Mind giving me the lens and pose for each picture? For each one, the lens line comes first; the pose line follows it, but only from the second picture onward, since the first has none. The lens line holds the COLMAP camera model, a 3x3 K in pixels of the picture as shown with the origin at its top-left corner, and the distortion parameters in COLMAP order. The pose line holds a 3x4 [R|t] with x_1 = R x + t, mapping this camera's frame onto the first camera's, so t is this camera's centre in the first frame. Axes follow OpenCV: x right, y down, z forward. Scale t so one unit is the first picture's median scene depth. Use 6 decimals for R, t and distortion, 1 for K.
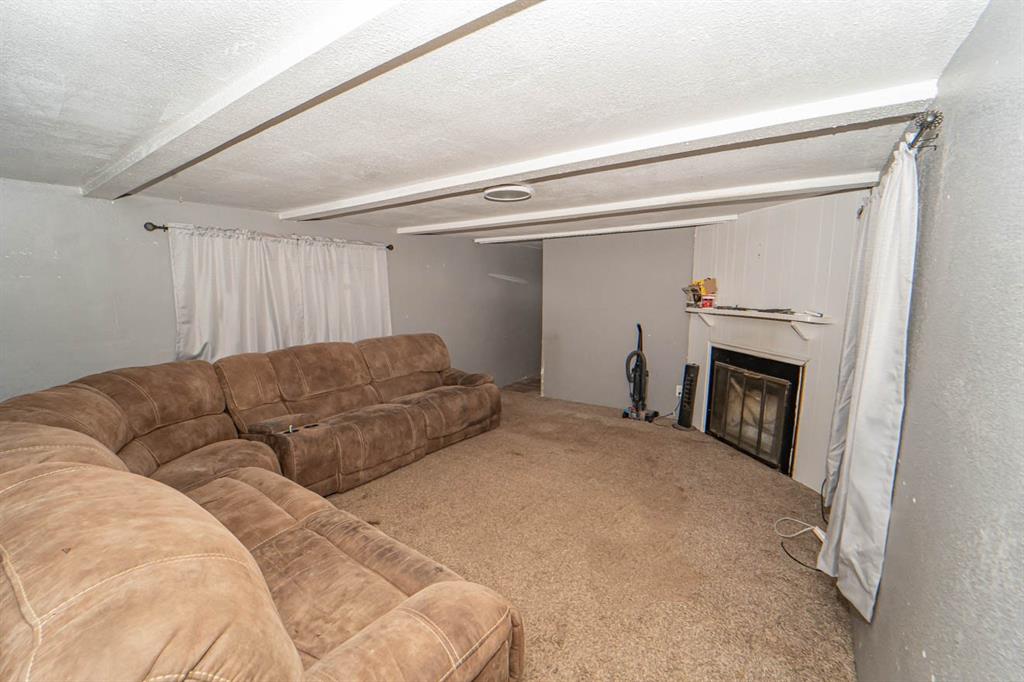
lens RADIAL K [[417.7, 0, 519.9], [0, 417.7, 343.6], [0, 0, 1]] dist [-0.017797, 0.000128]
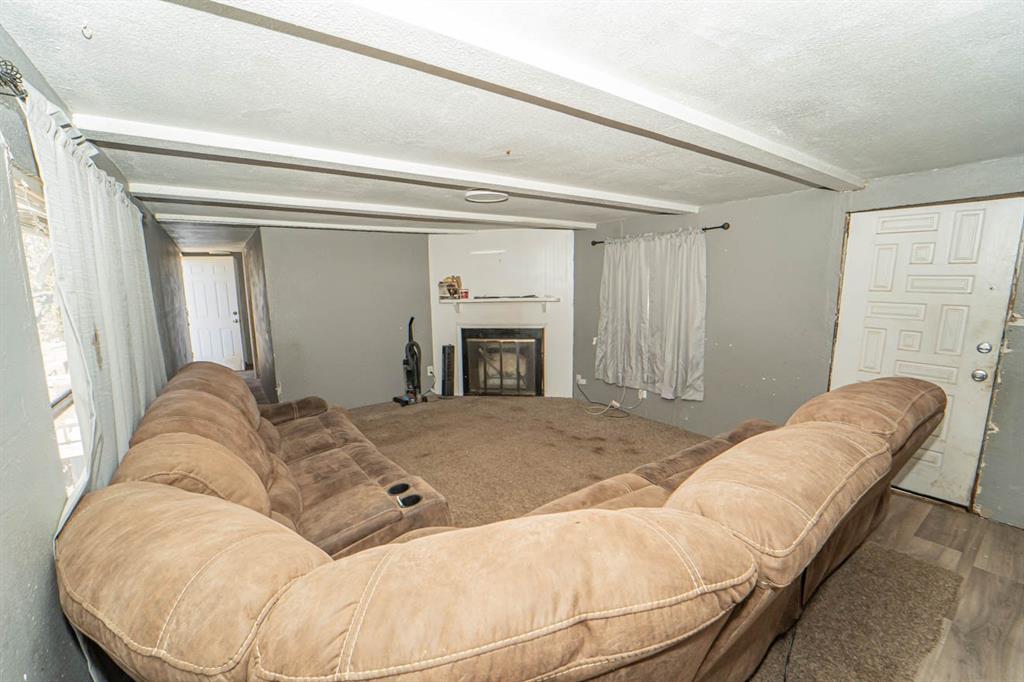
lens RADIAL K [[417.7, 0, 519.9], [0, 417.7, 343.6], [0, 0, 1]] dist [-0.017797, 0.000128]
pose [[0.346473, -0.143848, 0.926965, -0.678576], [0.140852, 0.984947, 0.100199, -0.050607], [-0.927425, 0.095849, 0.361519, 0.354846]]
